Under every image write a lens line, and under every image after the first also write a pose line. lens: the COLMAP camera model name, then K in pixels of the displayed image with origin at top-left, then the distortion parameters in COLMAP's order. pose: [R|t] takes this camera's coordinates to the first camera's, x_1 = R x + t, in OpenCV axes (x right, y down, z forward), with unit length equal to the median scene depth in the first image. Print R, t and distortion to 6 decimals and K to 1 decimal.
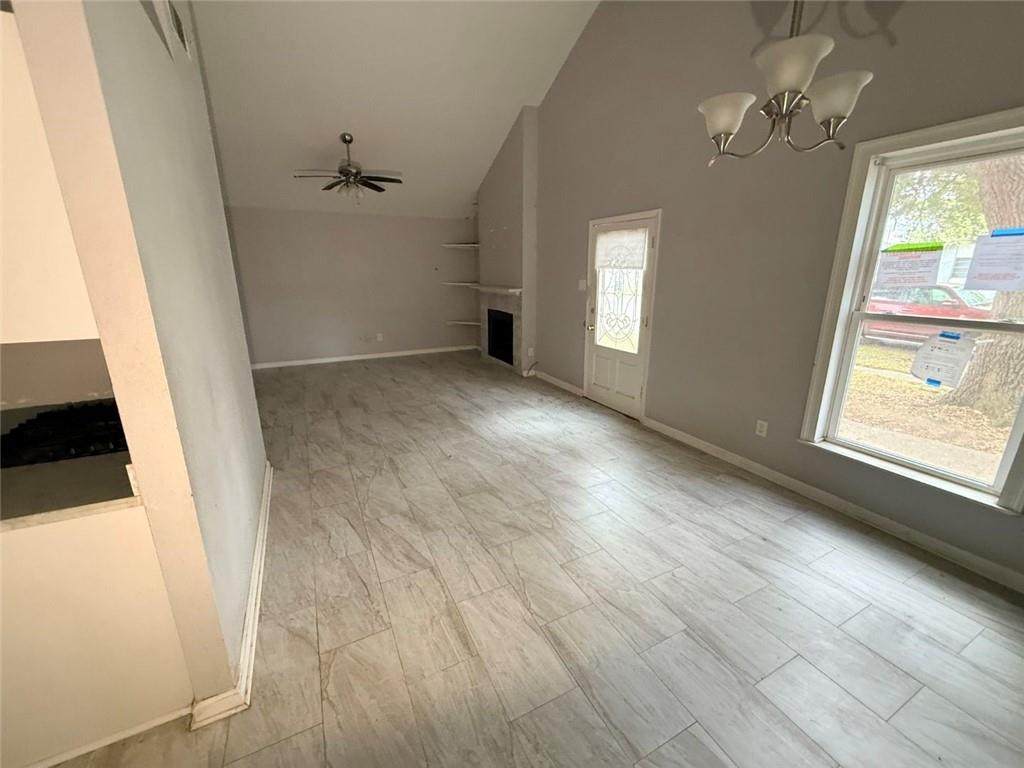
lens RADIAL K [[408.7, 0, 509.3], [0, 408.7, 383.8], [0, 0, 1]] dist [-0.001478, -0.000315]
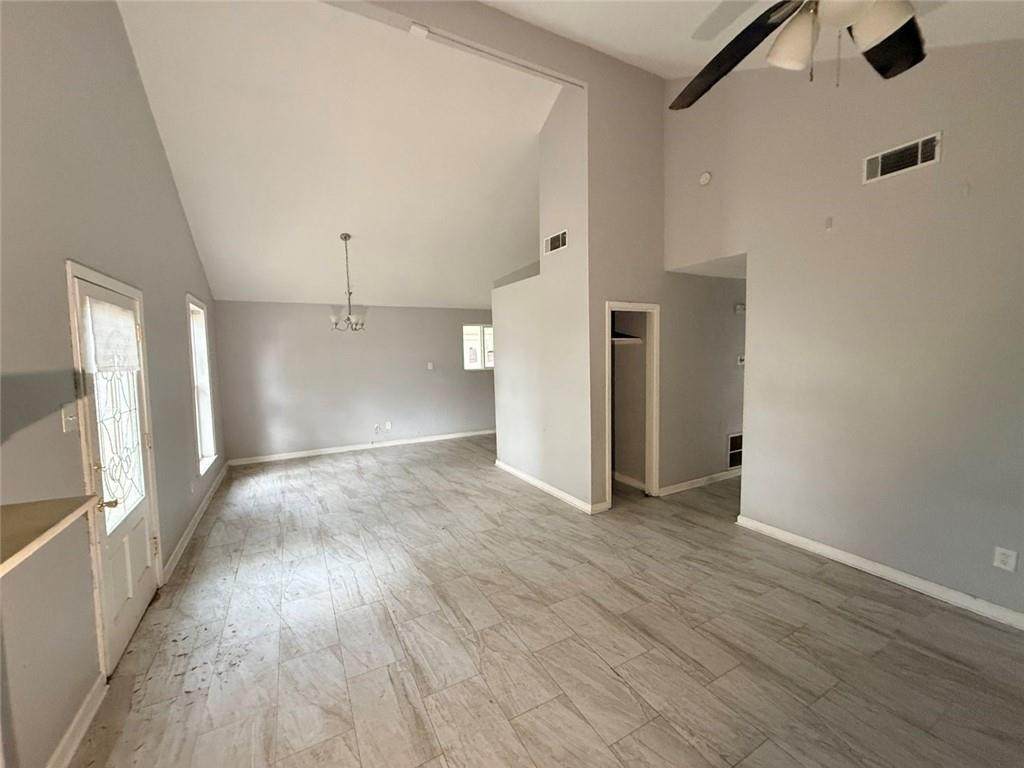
lens RADIAL K [[408.7, 0, 513.4], [0, 408.7, 380.9], [0, 0, 1]] dist [-0.001478, -0.000315]
pose [[-0.999091, 0.022762, -0.036031, -0.247976], [0.008993, 0.938987, 0.343834, -0.458948], [0.041659, 0.343197, -0.938339, 1.562210]]
